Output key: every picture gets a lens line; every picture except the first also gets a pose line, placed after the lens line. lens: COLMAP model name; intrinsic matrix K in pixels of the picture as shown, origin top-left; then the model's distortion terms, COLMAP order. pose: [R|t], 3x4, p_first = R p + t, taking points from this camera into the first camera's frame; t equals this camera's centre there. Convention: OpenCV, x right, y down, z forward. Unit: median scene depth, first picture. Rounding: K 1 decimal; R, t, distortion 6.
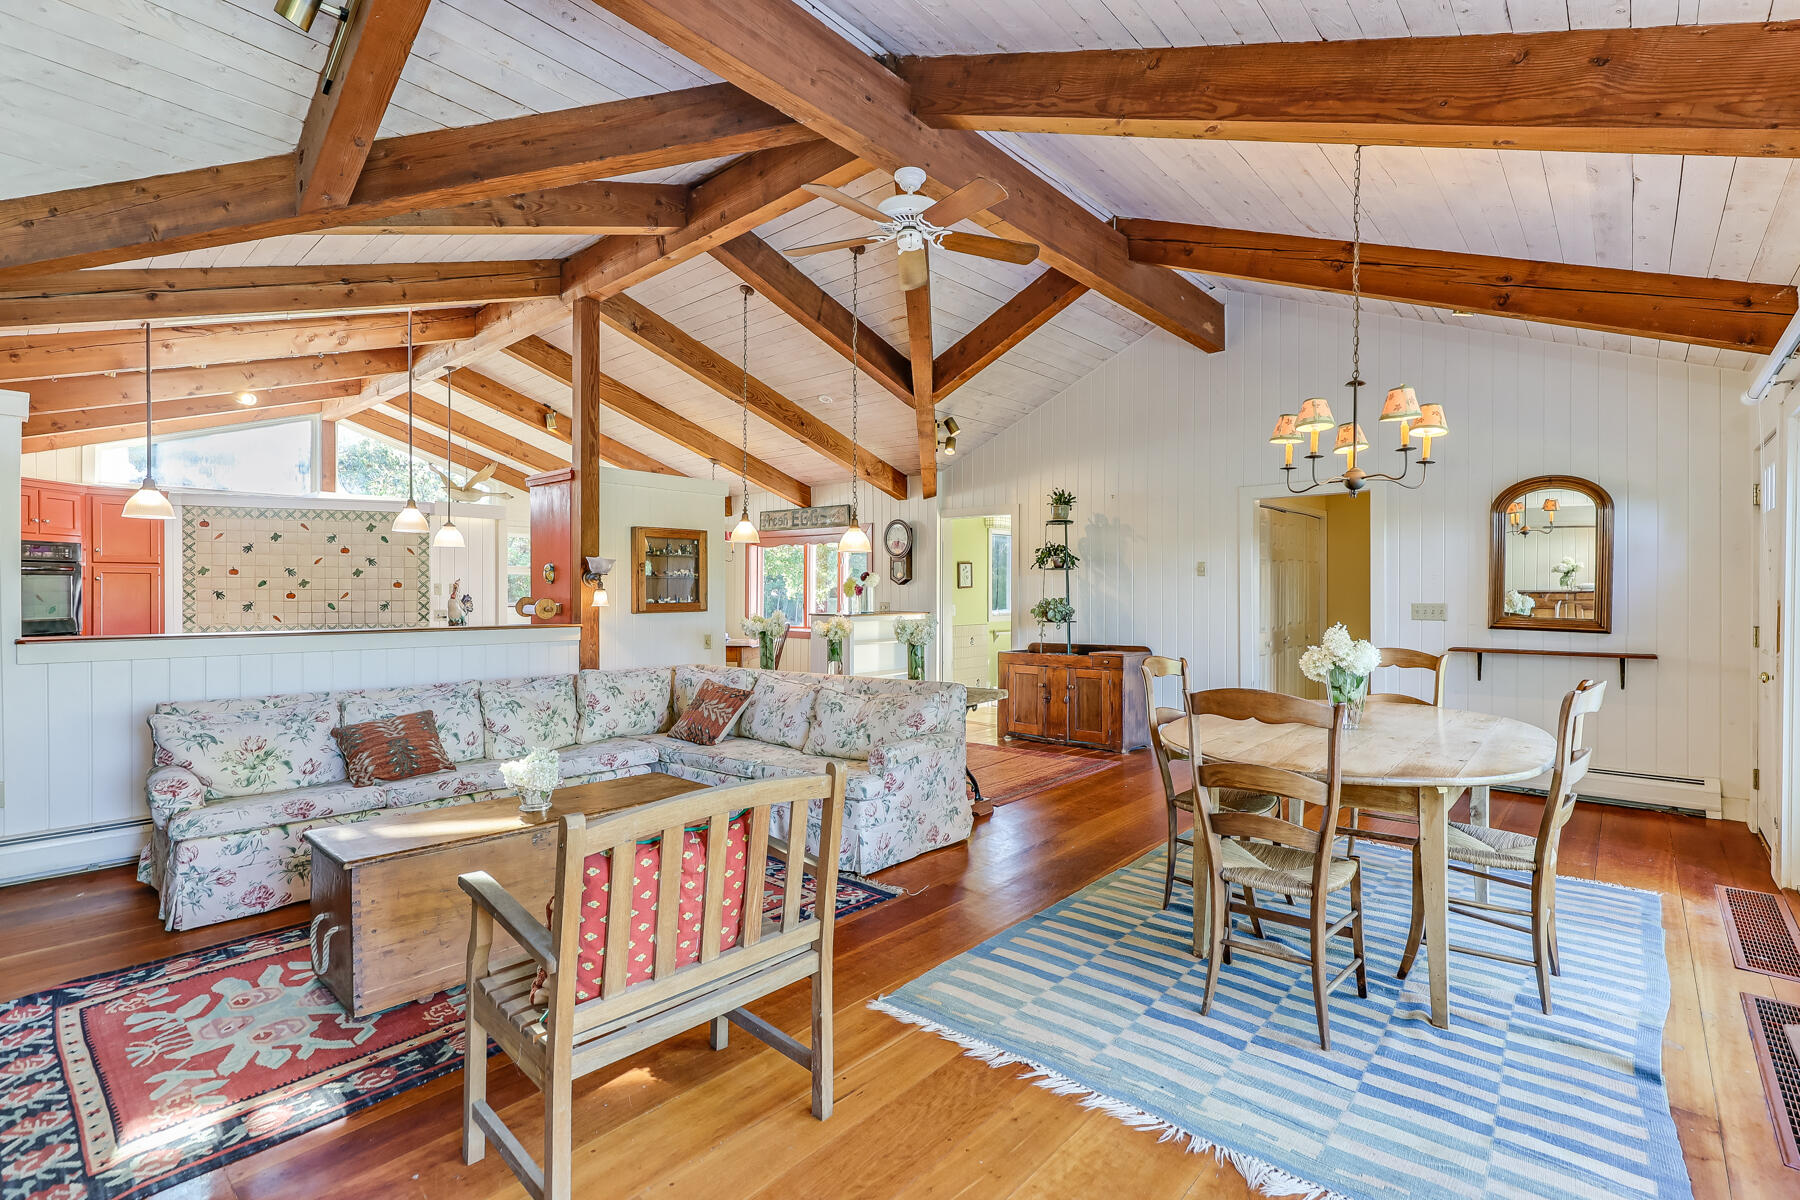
lens RADIAL K [[816.4, 0, 933.3], [0, 816.4, 595.3], [0, 0, 1]] dist [0.000210, 0.000156]
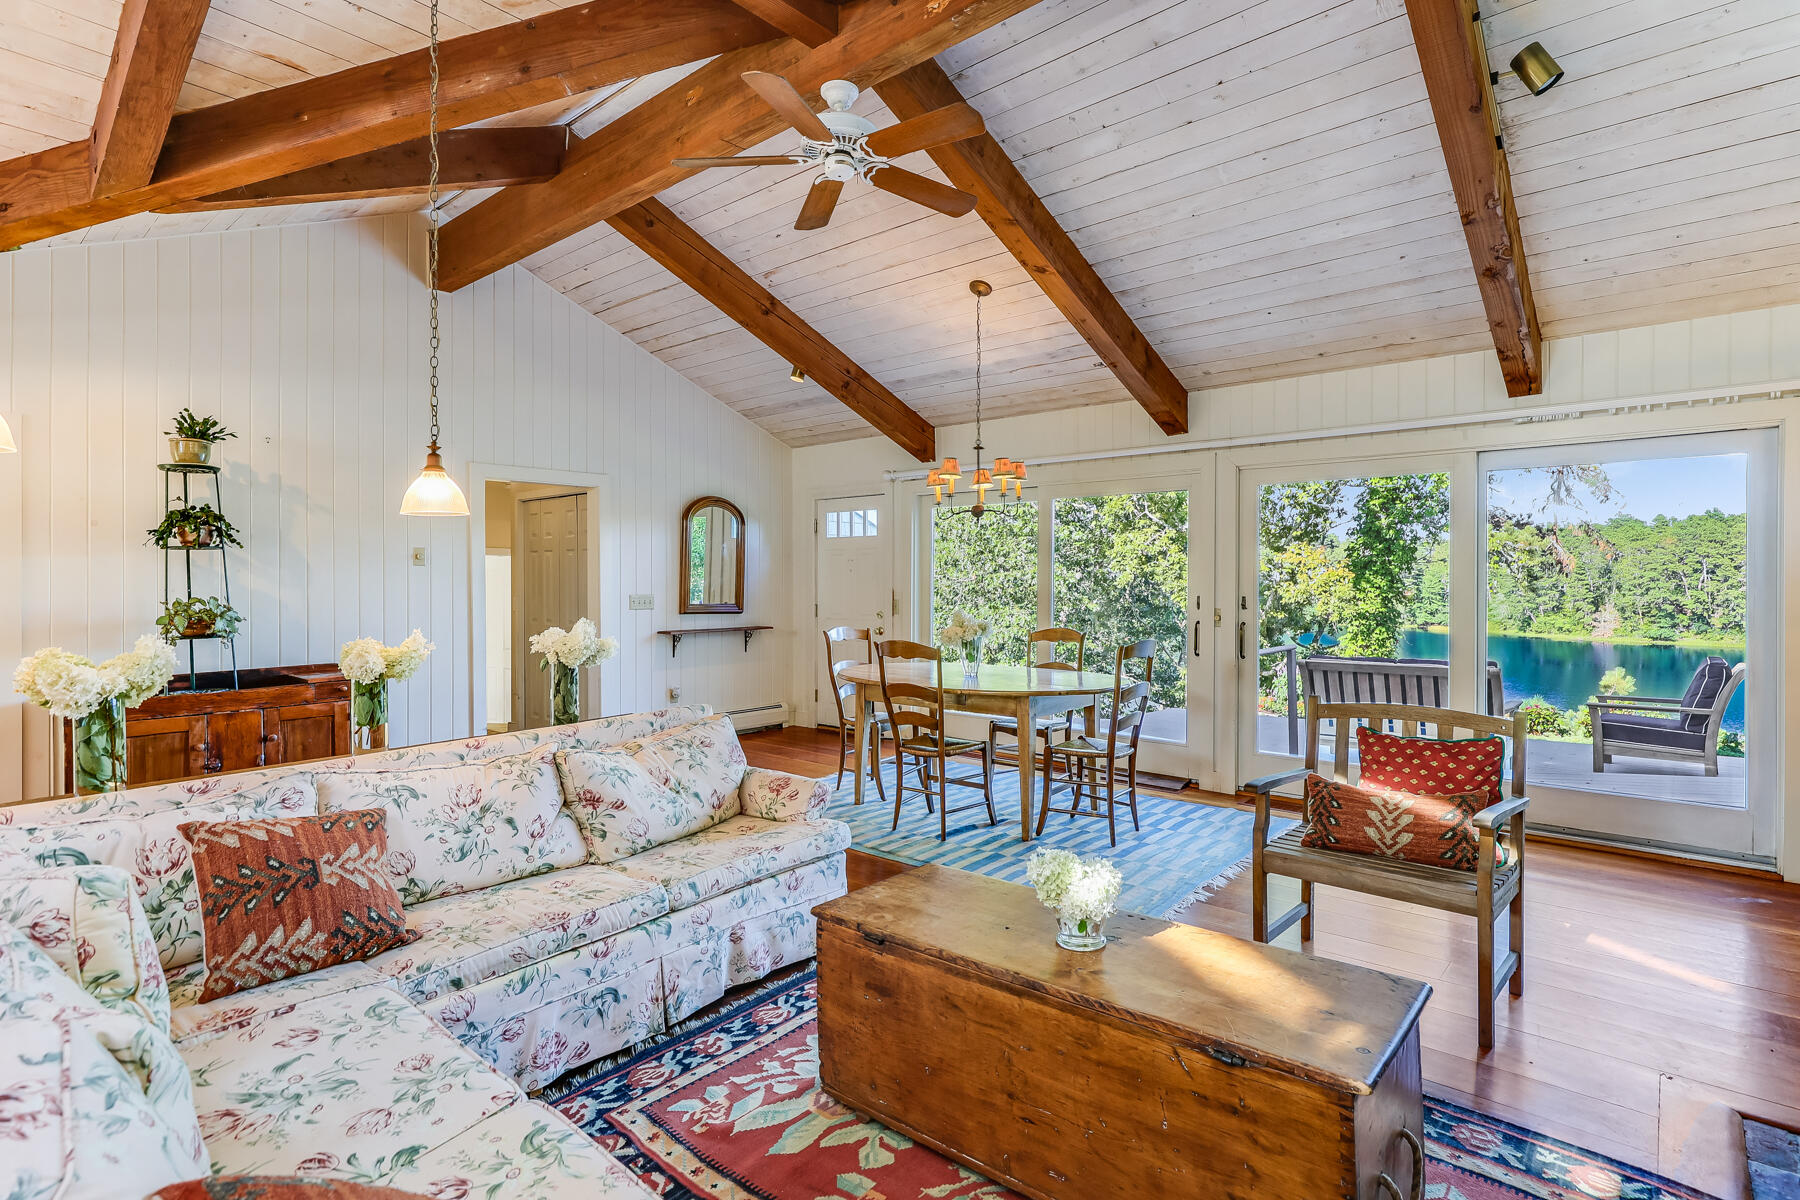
lens RADIAL K [[897.4, 0, 901.0], [0, 897.4, 592.6], [0, 0, 1]] dist [0.001815, -0.000163]
pose [[0.004505, -0.012227, 0.999915, -0.733233], [0.006676, 0.999903, 0.012197, -0.006812], [-0.999968, 0.006621, 0.004586, 0.716651]]
